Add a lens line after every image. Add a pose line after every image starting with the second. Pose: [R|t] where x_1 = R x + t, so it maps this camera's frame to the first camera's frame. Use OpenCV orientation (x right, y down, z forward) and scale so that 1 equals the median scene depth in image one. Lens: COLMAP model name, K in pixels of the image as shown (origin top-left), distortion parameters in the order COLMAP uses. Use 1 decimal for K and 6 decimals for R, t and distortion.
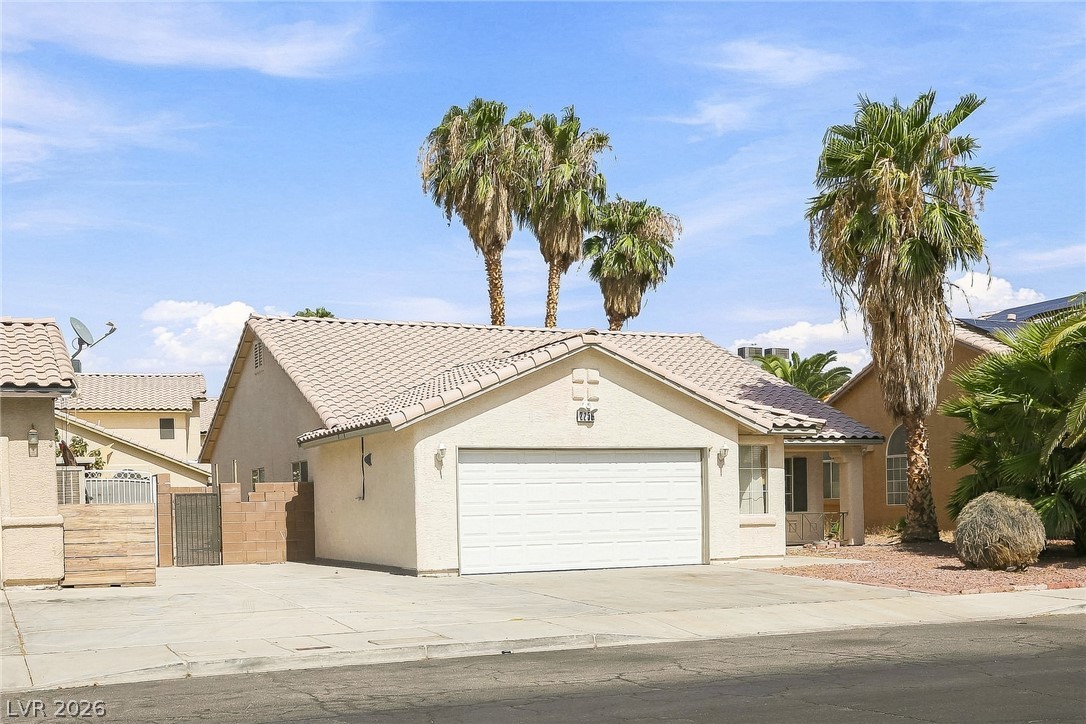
lens RADIAL K [[1080.6, 0, 541.3], [0, 1080.6, 407.5], [0, 0, 1]] dist [-0.003704, 0.000000]
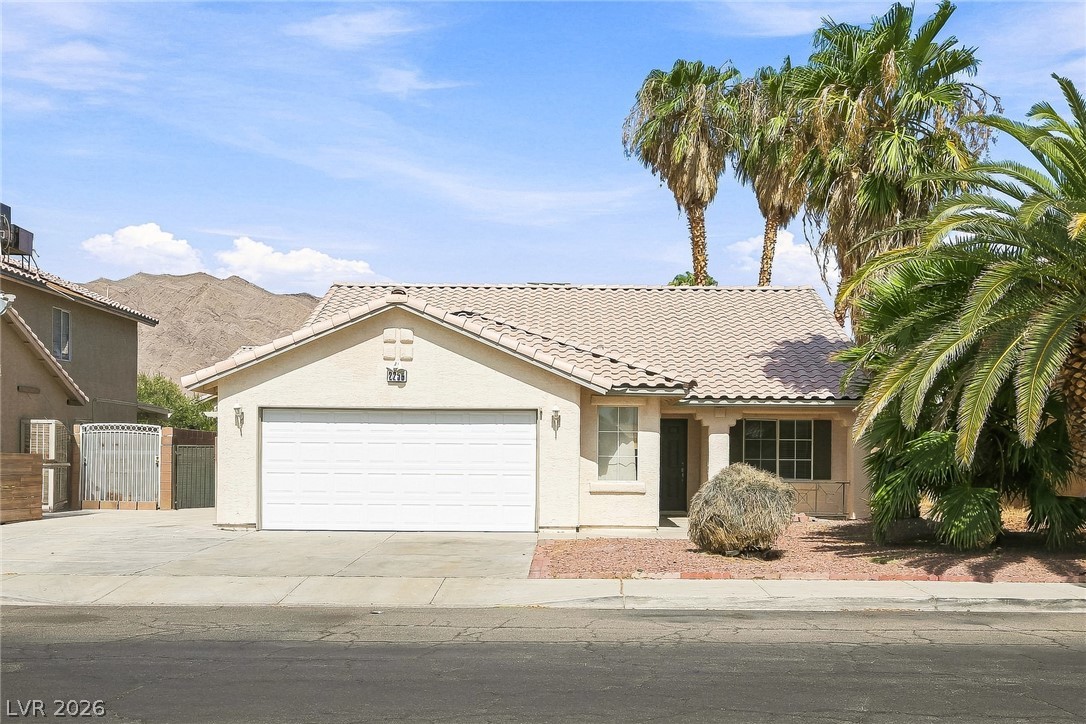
lens RADIAL K [[1050.7, 0, 543.0], [0, 1050.7, 363.5], [0, 0, 1]] dist [-0.091508, 0.000000]
pose [[0.936940, -0.007773, -0.349405, 0.446391], [0.007005, 0.999969, -0.003462, 0.000489], [0.349421, 0.000796, 0.936965, 0.131466]]
